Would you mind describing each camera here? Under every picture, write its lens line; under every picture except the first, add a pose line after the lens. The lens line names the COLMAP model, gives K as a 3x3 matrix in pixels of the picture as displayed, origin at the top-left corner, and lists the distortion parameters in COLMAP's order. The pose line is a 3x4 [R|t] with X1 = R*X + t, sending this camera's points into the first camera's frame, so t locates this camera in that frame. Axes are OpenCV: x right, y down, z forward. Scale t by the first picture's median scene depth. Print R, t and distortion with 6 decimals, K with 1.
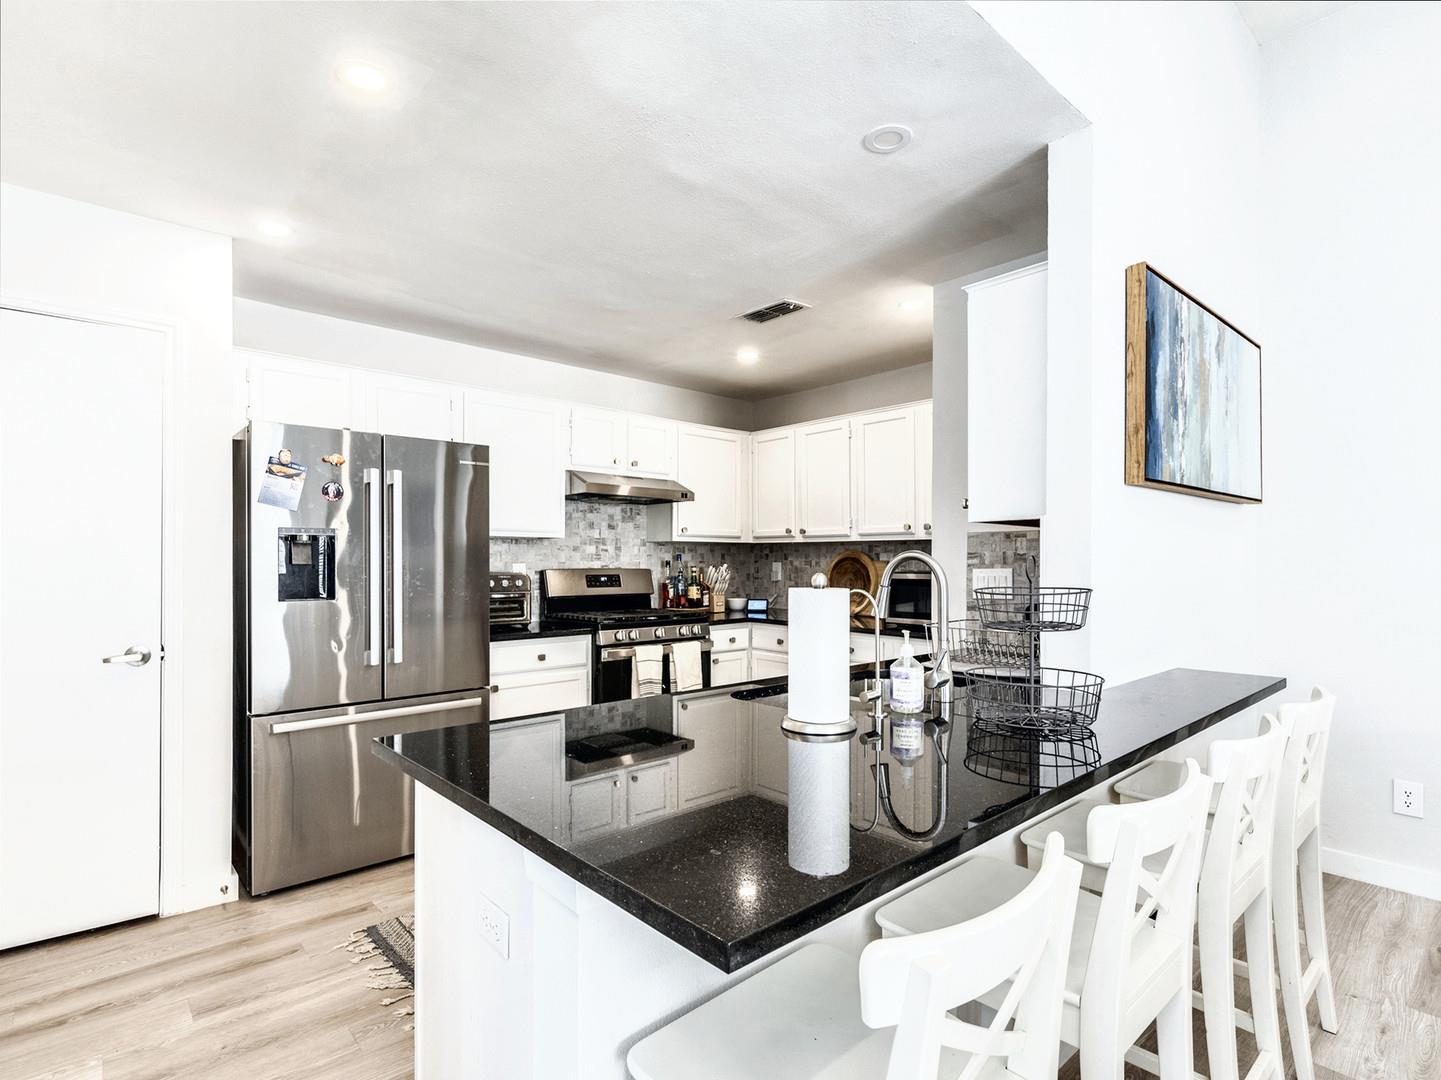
lens RADIAL K [[725.1, 0, 724.0], [0, 725.1, 547.1], [0, 0, 1]] dist [0.000947, 0.000053]
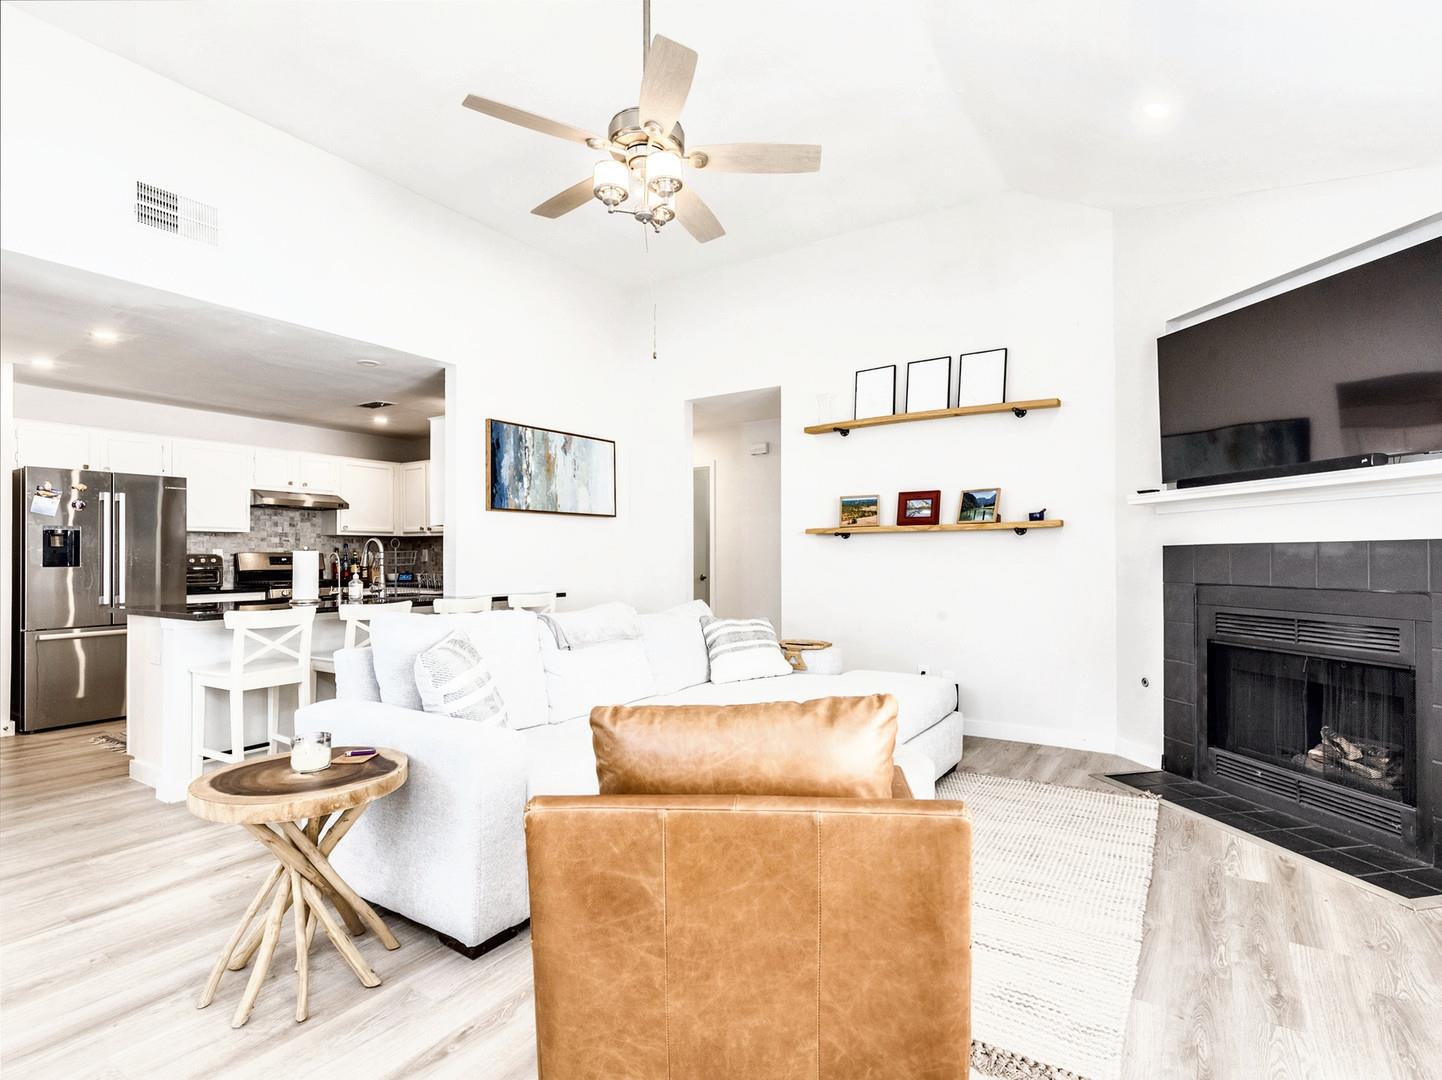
lens RADIAL K [[723.5, 0, 721.0], [0, 723.5, 540.0], [0, 0, 1]] dist [-0.000111, -0.000030]
pose [[0.967660, 0.003203, 0.252237, 0.391200], [-0.002255, 0.999989, -0.004049, 0.008341], [-0.252248, 0.003349, 0.967657, -0.811058]]
